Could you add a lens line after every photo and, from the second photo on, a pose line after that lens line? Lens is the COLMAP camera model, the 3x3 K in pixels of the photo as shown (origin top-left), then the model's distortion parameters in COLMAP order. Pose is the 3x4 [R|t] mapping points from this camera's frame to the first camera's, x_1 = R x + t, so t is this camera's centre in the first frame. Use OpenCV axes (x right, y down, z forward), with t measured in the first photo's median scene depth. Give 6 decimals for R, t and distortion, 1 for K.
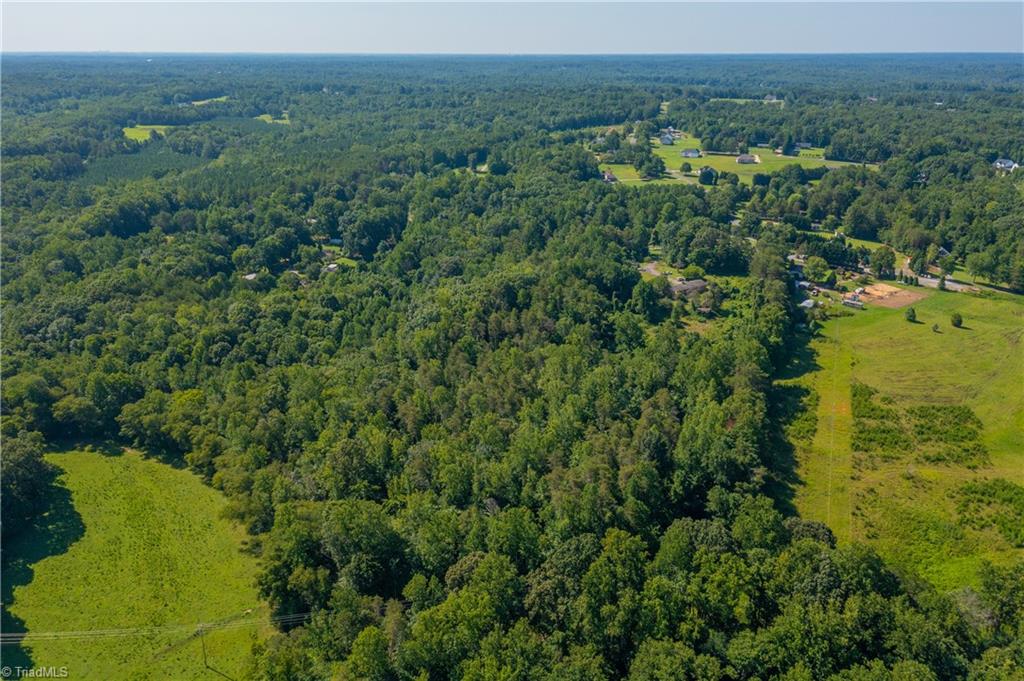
lens RADIAL K [[811.1, 0, 512.0], [0, 811.1, 340.5], [0, 0, 1]] dist [0.007835, 0.016748]
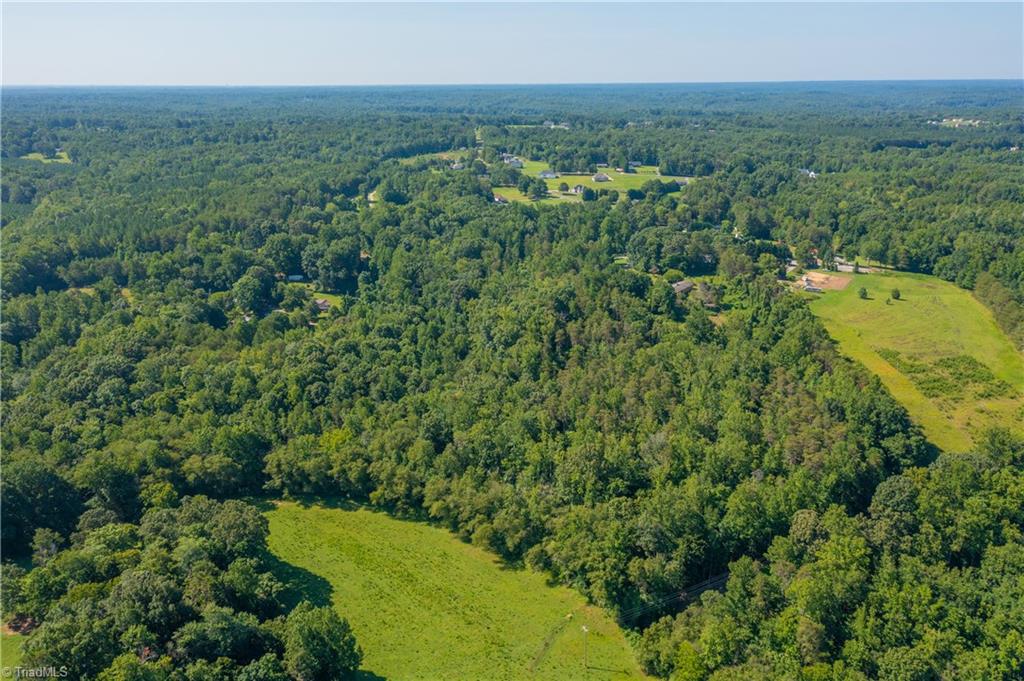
lens RADIAL K [[812.1, 0, 512.0], [0, 812.1, 340.5], [0, 0, 1]] dist [-0.026431, 0.109161]
pose [[0.944740, -0.106595, 0.310007, -0.282500], [0.117054, 0.993008, -0.015276, -0.003182], [-0.306211, 0.050719, 0.950612, 0.009185]]
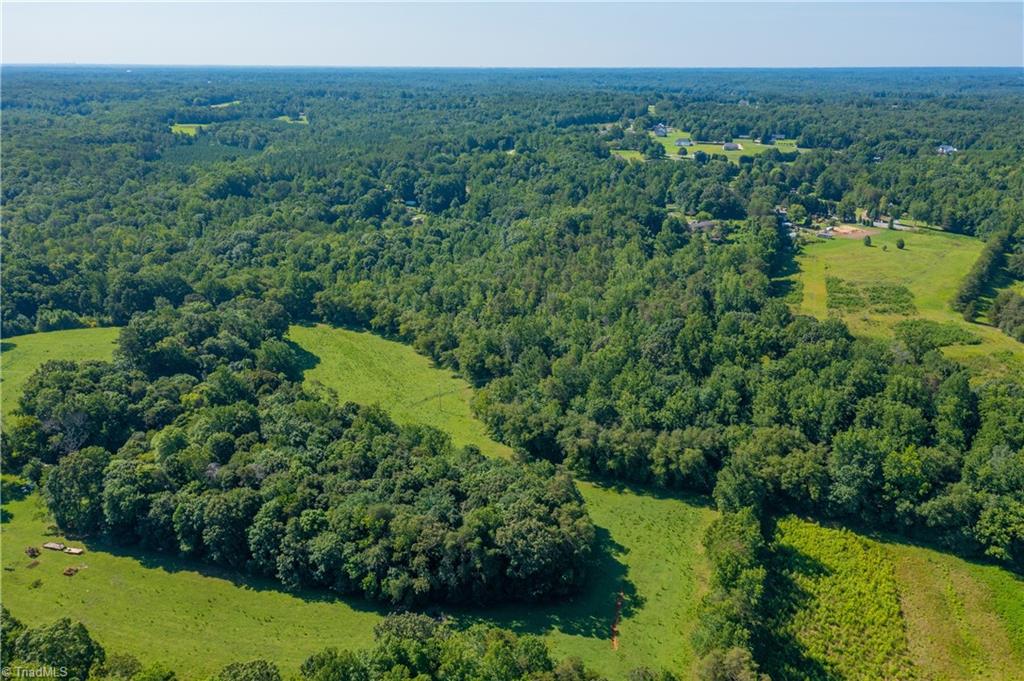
lens RADIAL K [[818.2, 0, 512.0], [0, 818.2, 340.5], [0, 0, 1]] dist [-0.006042, 0.053011]
pose [[0.999269, -0.009958, 0.036919, -0.111157], [0.010601, 0.999795, -0.017272, 0.110634], [-0.036739, 0.017651, 0.999169, -0.246022]]
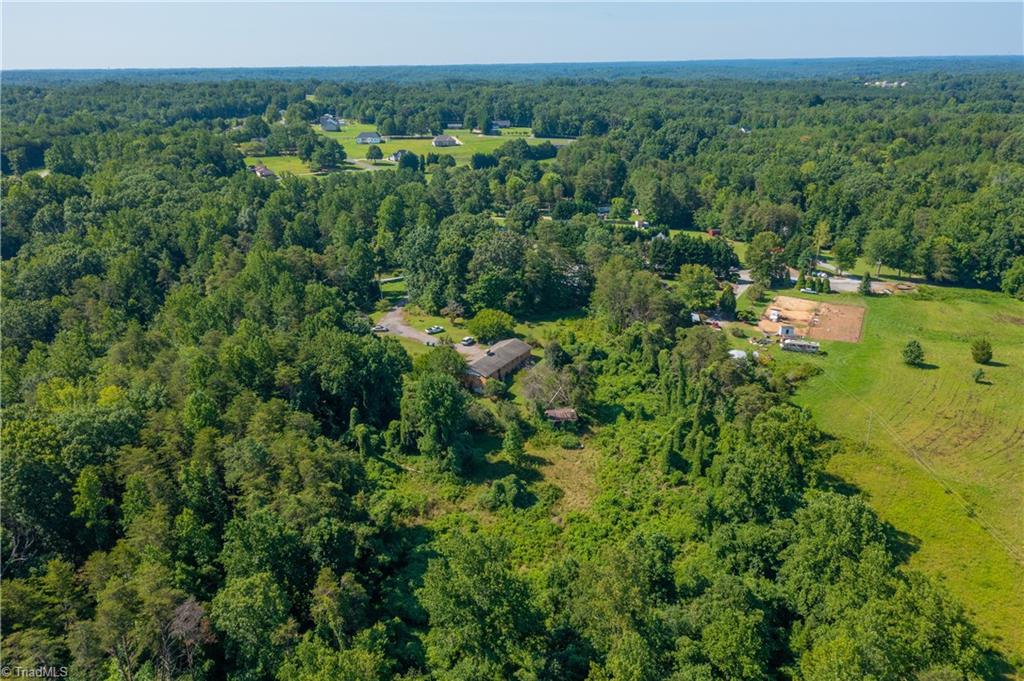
lens RADIAL K [[804.2, 0, 512.0], [0, 804.2, 340.5], [0, 0, 1]] dist [-0.006212, 0.052156]
pose [[0.905610, -0.150715, 0.396429, 0.033021], [0.156609, 0.987503, 0.017672, -0.066404], [-0.394138, 0.046080, 0.917895, 0.451866]]
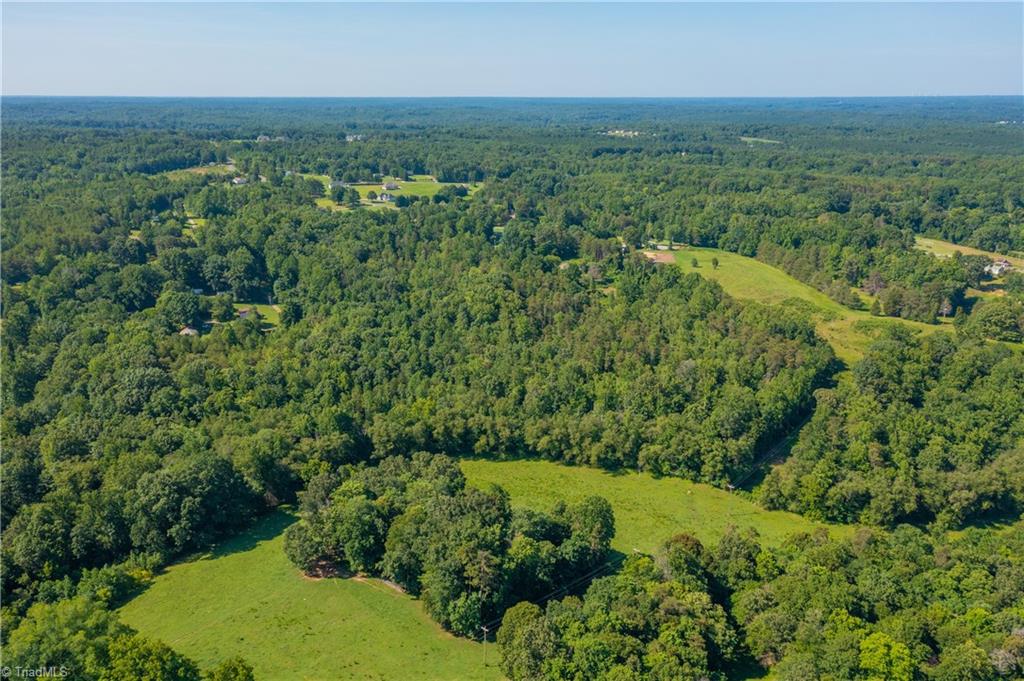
lens RADIAL K [[828.0, 0, 512.0], [0, 828.0, 340.5], [0, 0, 1]] dist [-0.018347, 0.076165]
pose [[0.734135, -0.194186, 0.650644, -0.589349], [0.228380, 0.973022, 0.032715, -0.013787], [-0.639444, 0.124577, 0.758678, 0.038746]]
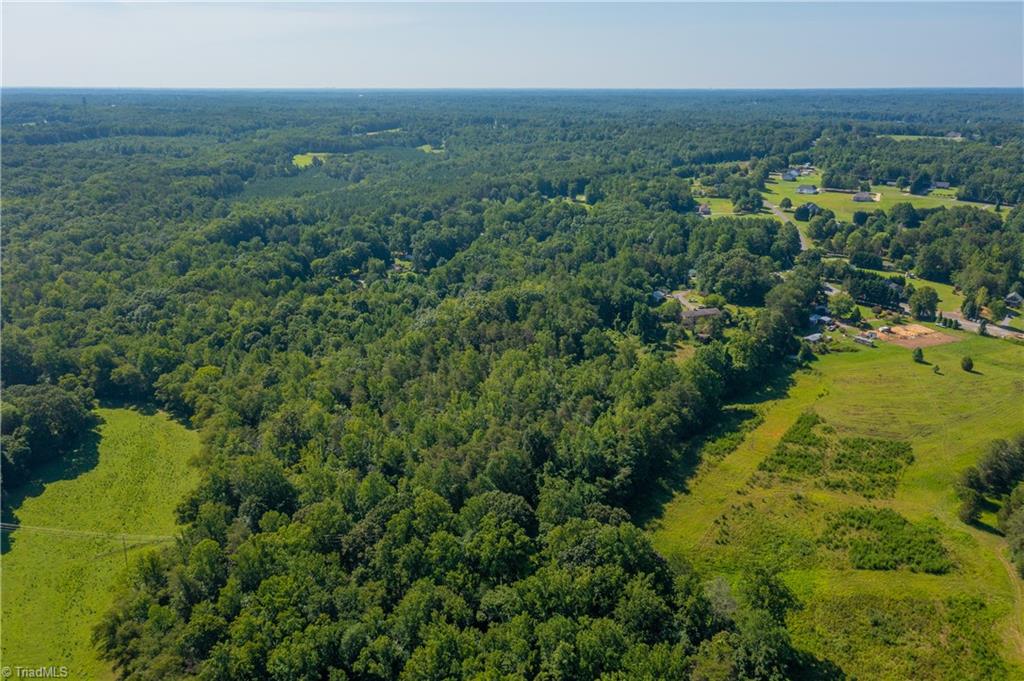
lens RADIAL K [[825.8, 0, 512.0], [0, 825.8, 340.5], [0, 0, 1]] dist [-0.005587, 0.051893]
pose [[0.971804, 0.069704, -0.225253, 0.176283], [-0.079427, 0.996247, -0.034386, 0.017308], [0.222011, 0.051308, 0.973693, -0.048803]]
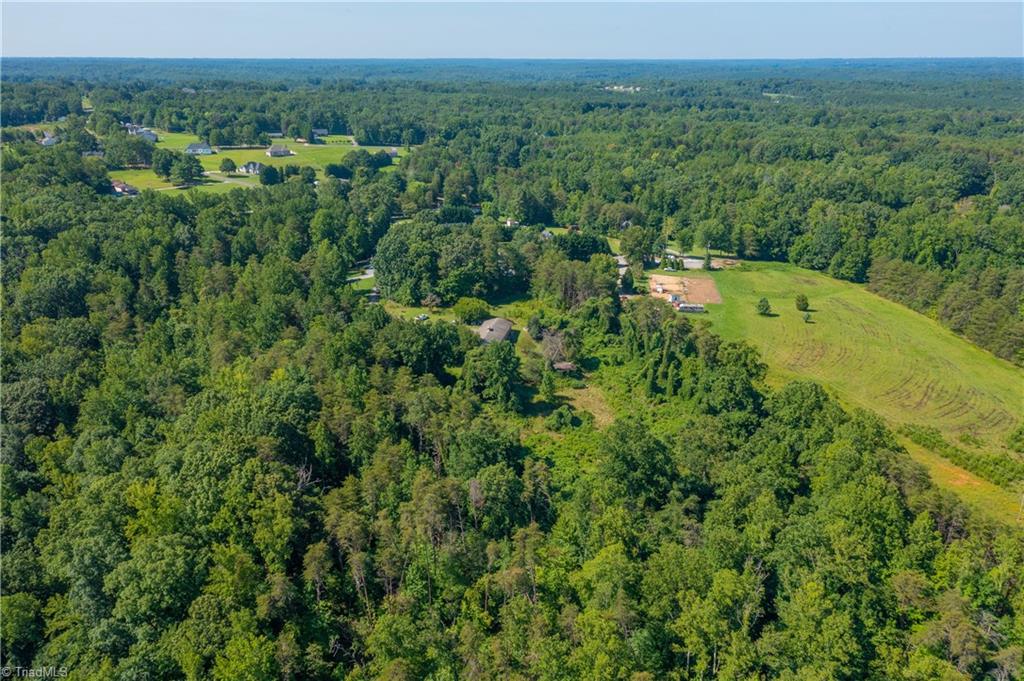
lens RADIAL K [[809.5, 0, 512.0], [0, 809.5, 340.5], [0, 0, 1]] dist [-0.010450, 0.053544]
pose [[0.734567, -0.223572, 0.640646, -0.129861], [0.227742, 0.970625, 0.077597, -0.083538], [-0.639176, 0.088902, 0.763905, 0.417756]]
